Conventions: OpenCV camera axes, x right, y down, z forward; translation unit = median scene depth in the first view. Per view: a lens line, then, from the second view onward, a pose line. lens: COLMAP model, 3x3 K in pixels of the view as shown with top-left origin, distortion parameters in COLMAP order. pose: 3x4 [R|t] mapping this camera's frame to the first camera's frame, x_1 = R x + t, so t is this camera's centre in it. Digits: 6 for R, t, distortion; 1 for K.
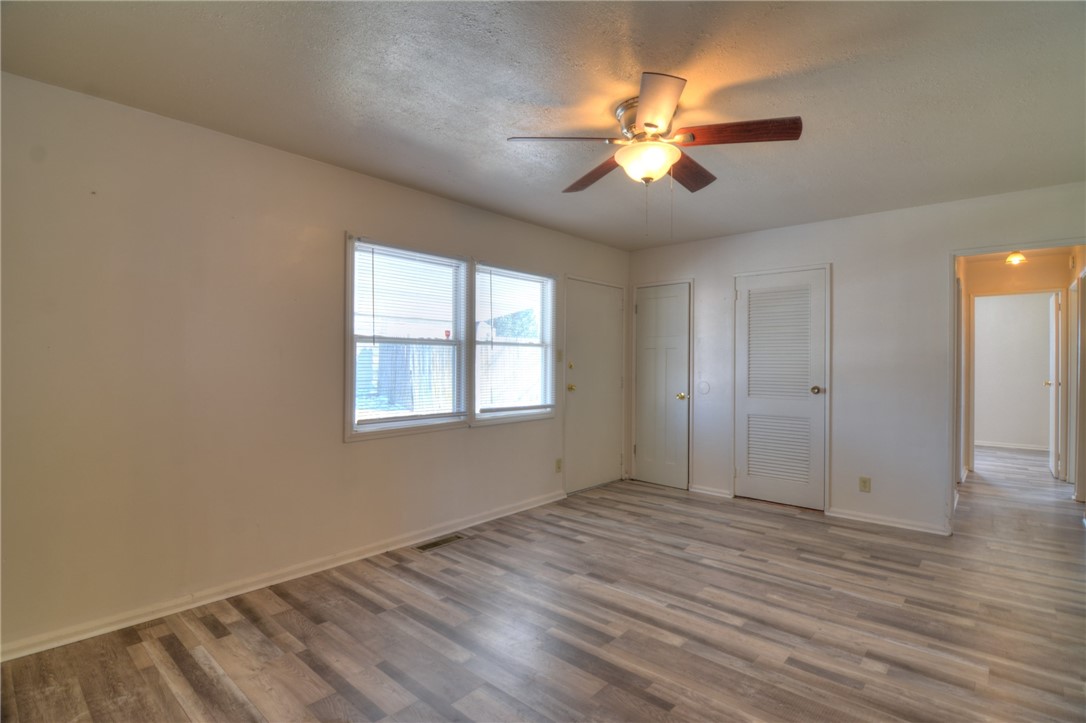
lens RADIAL K [[524.0, 0, 545.5], [0, 524.0, 360.6], [0, 0, 1]] dist [-0.009766, -0.006951]
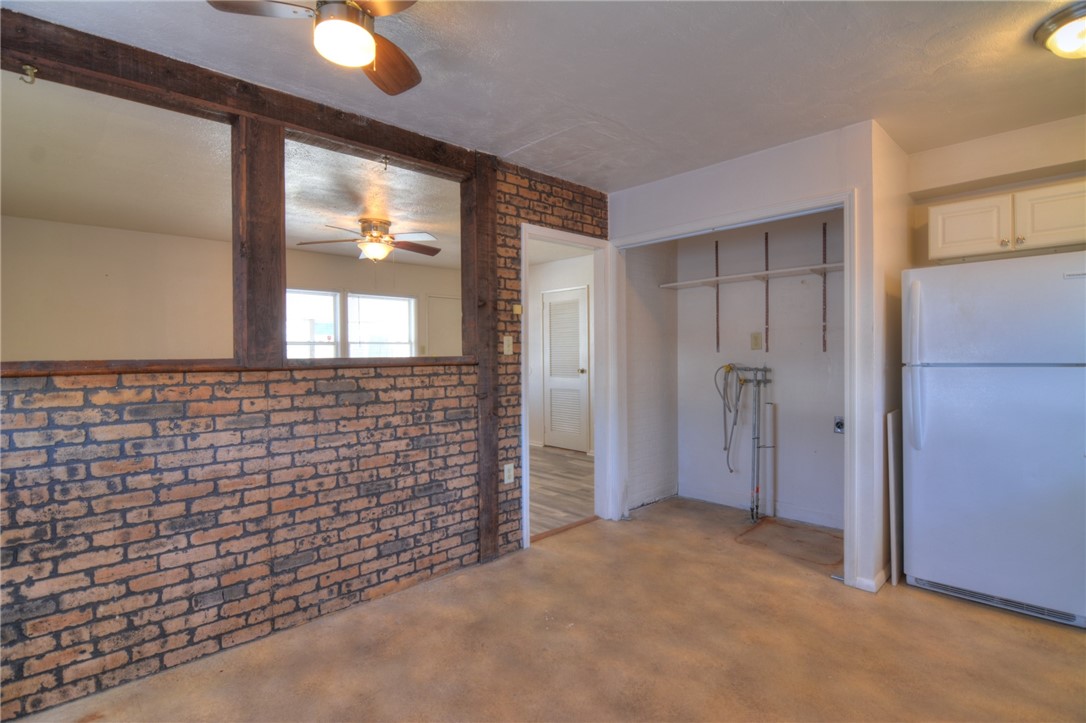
lens RADIAL K [[524.0, 0, 543.2], [0, 524.0, 357.2], [0, 0, 1]] dist [-0.009766, -0.006951]
pose [[0.996281, -0.014259, -0.084973, 0.768468], [0.015165, 0.999835, 0.010025, 0.001906], [0.084816, -0.011276, 0.996333, -0.689454]]
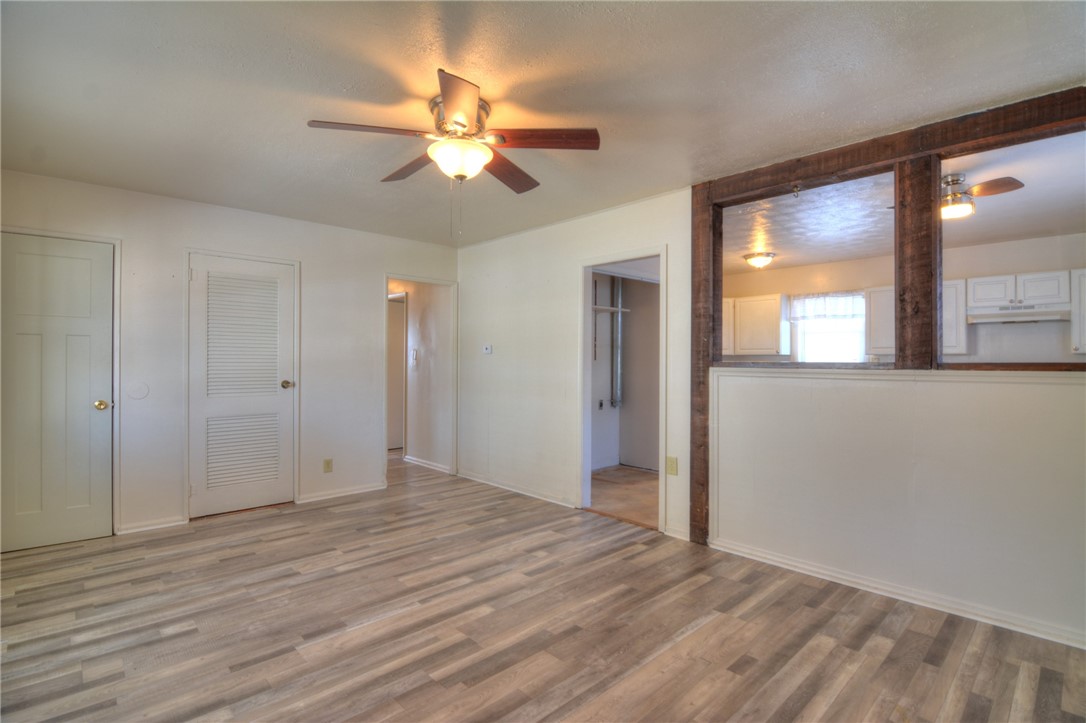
lens RADIAL K [[524.0, 0, 544.7], [0, 524.0, 360.3], [0, 0, 1]] dist [-0.009766, -0.006951]
pose [[0.082270, -0.005332, 0.996596, -0.641950], [-0.006289, 0.999963, 0.005869, 0.001354], [-0.996590, -0.006750, 0.082234, 0.602733]]
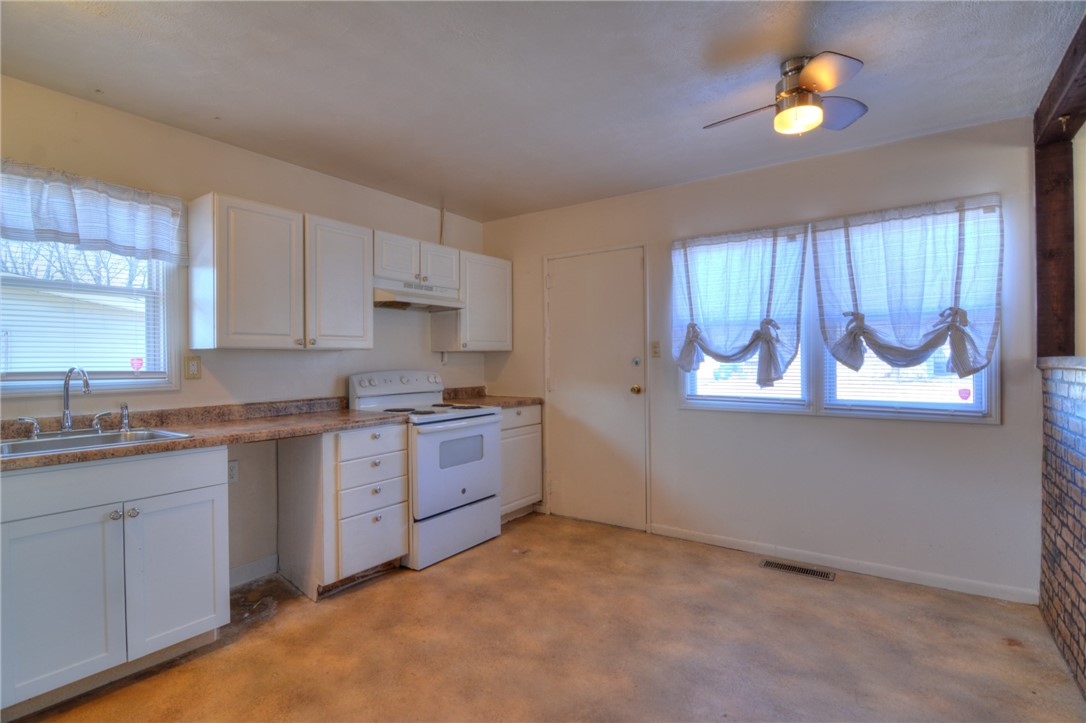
lens RADIAL K [[524.0, 0, 544.6], [0, 524.0, 361.3], [0, 0, 1]] dist [-0.009766, -0.006951]
pose [[-0.991832, 0.004157, -0.127485, 0.949006], [0.004448, 0.999988, -0.002000, 0.009438], [0.127476, -0.002551, -0.991838, 0.476222]]
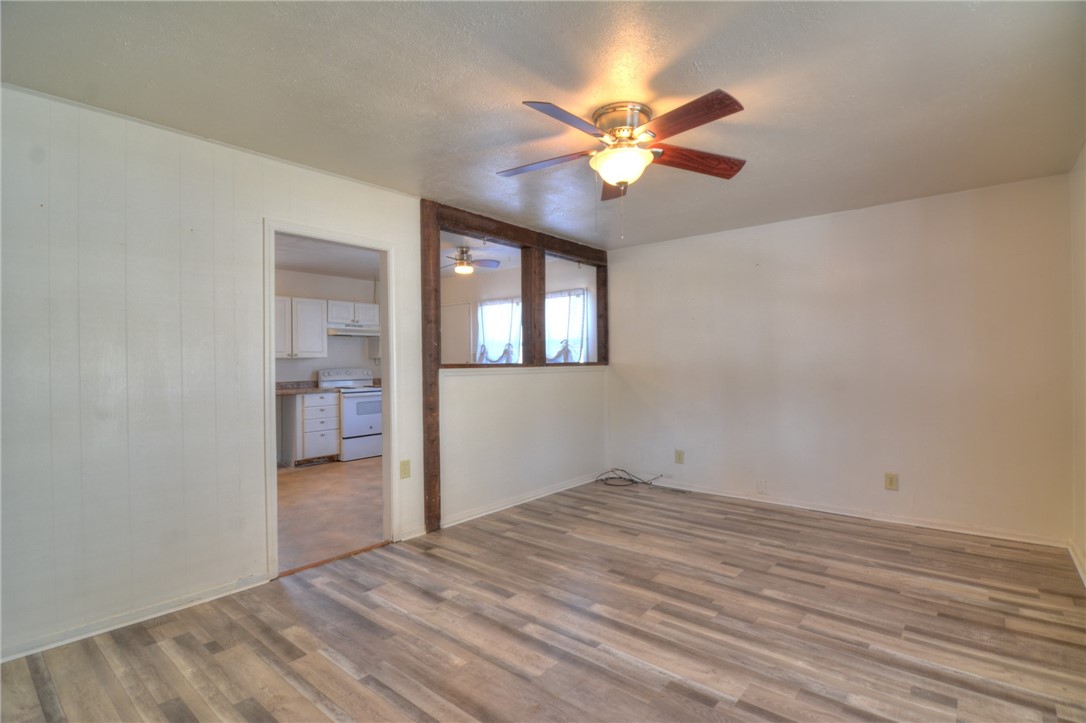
lens RADIAL K [[524.0, 0, 547.0], [0, 524.0, 362.1], [0, 0, 1]] dist [-0.009766, -0.006951]
pose [[-0.999449, 0.003457, -0.033005, 0.300963], [0.003543, 0.999990, -0.002557, 0.008515], [0.032996, -0.002673, -0.999452, 1.621868]]
